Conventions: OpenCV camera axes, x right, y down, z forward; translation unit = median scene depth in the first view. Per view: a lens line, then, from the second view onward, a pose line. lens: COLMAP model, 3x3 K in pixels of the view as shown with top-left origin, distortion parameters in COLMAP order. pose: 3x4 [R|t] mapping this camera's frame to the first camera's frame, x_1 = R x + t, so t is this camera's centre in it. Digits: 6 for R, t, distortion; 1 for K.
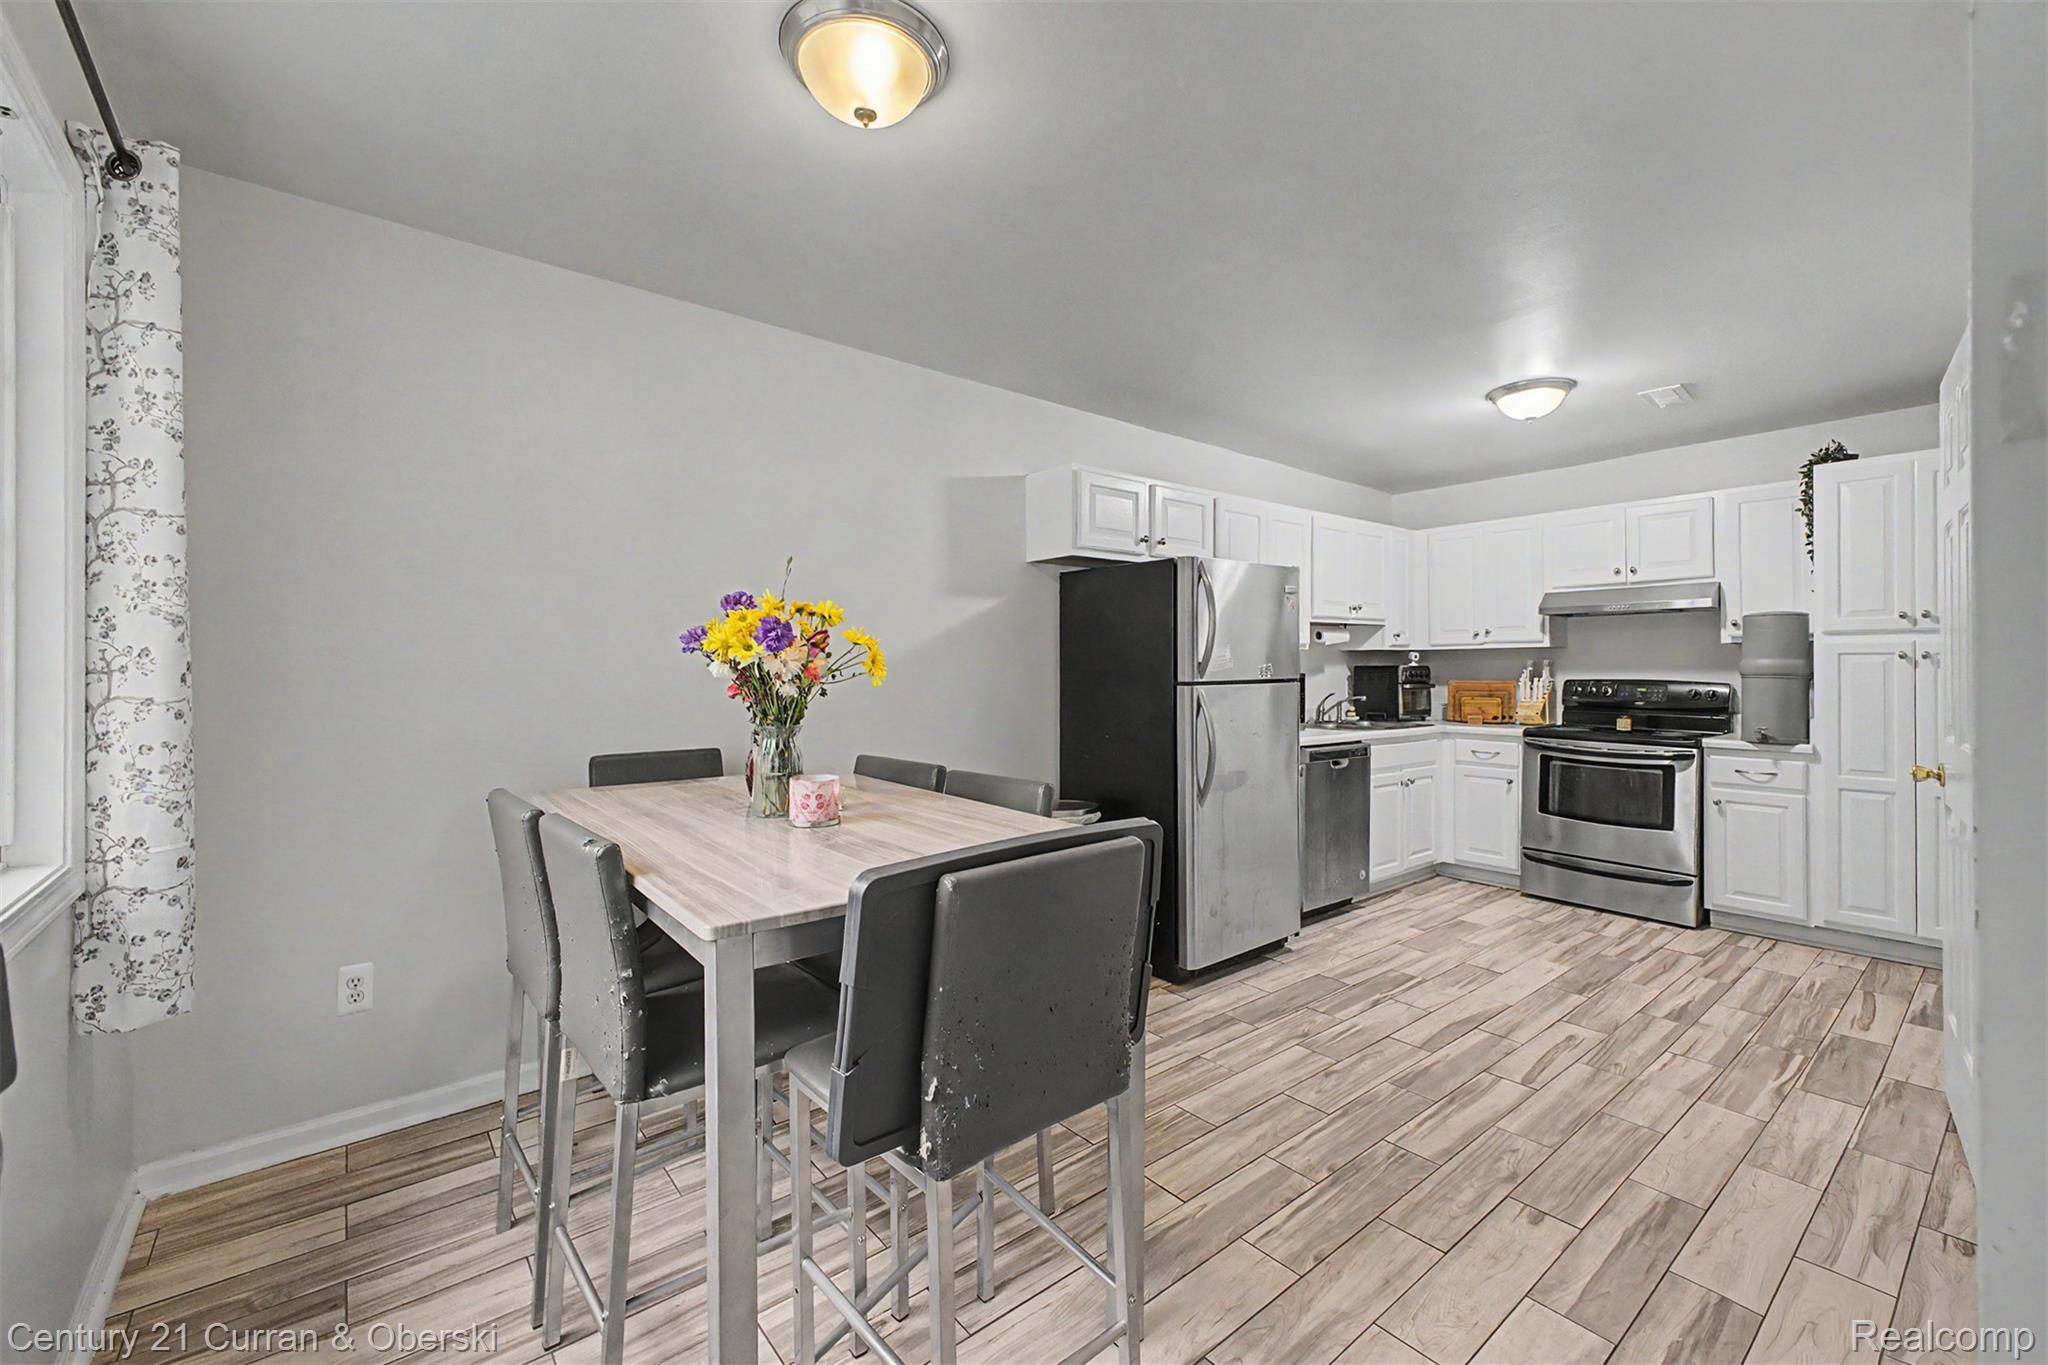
lens RADIAL K [[832.4, 0, 1015.6], [0, 832.4, 664.6], [0, 0, 1]] dist [0.000133, 0.000114]
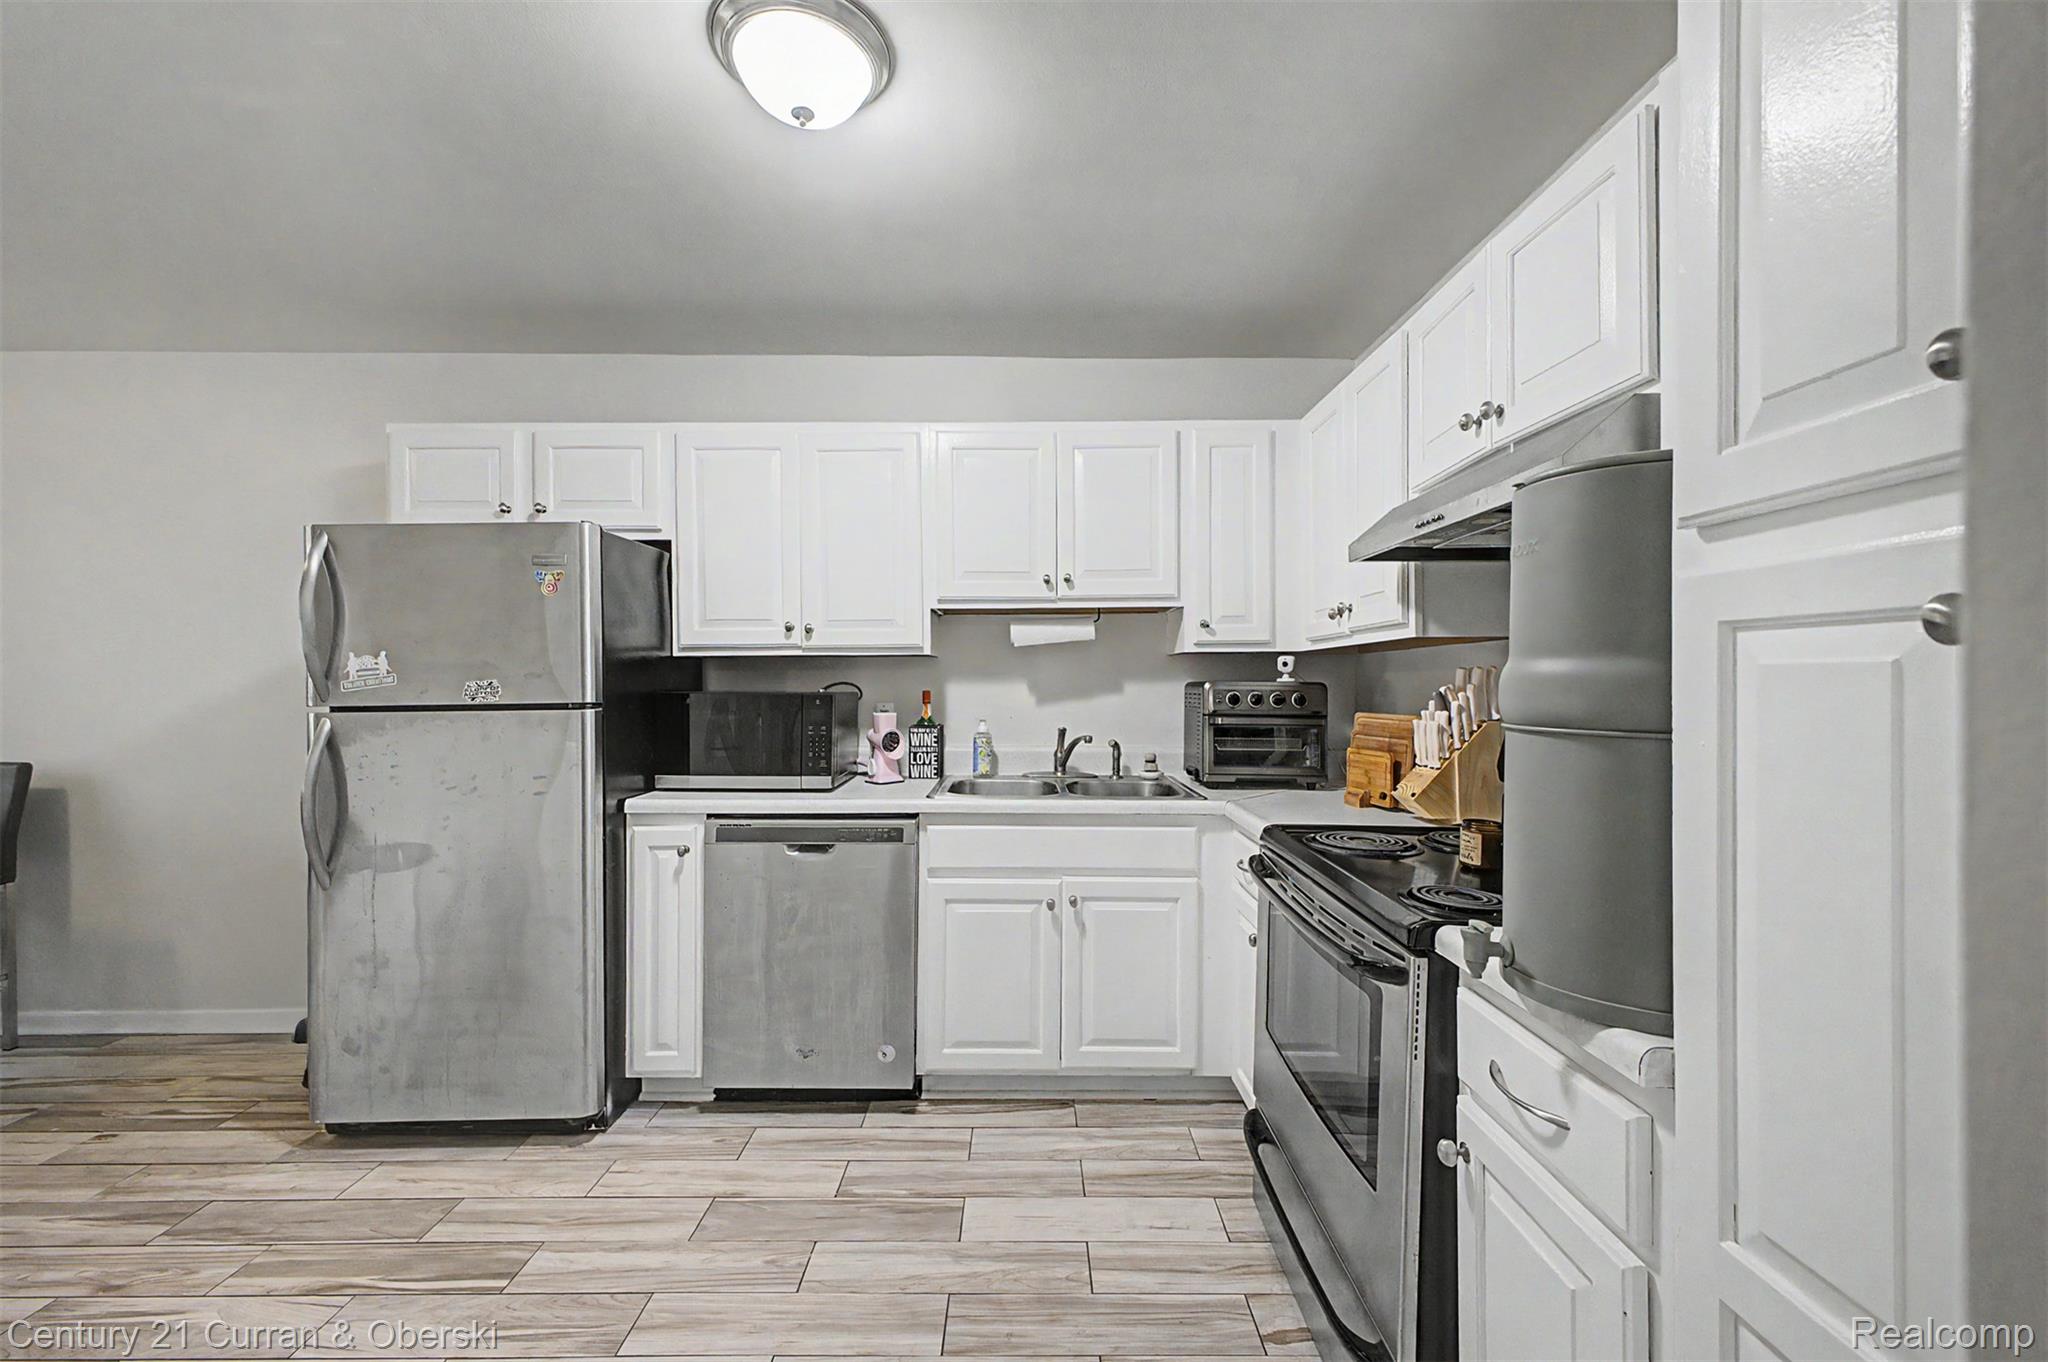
lens RADIAL K [[806.3, 0, 1024.0], [0, 806.3, 681.0], [0, 0, 1]] dist [0.013725, -0.000532]
pose [[0.781900, -0.000129, -0.623404, 0.850233], [0.002296, 0.999994, 0.002672, -0.001087], [0.623400, -0.003521, 0.781896, 0.644795]]
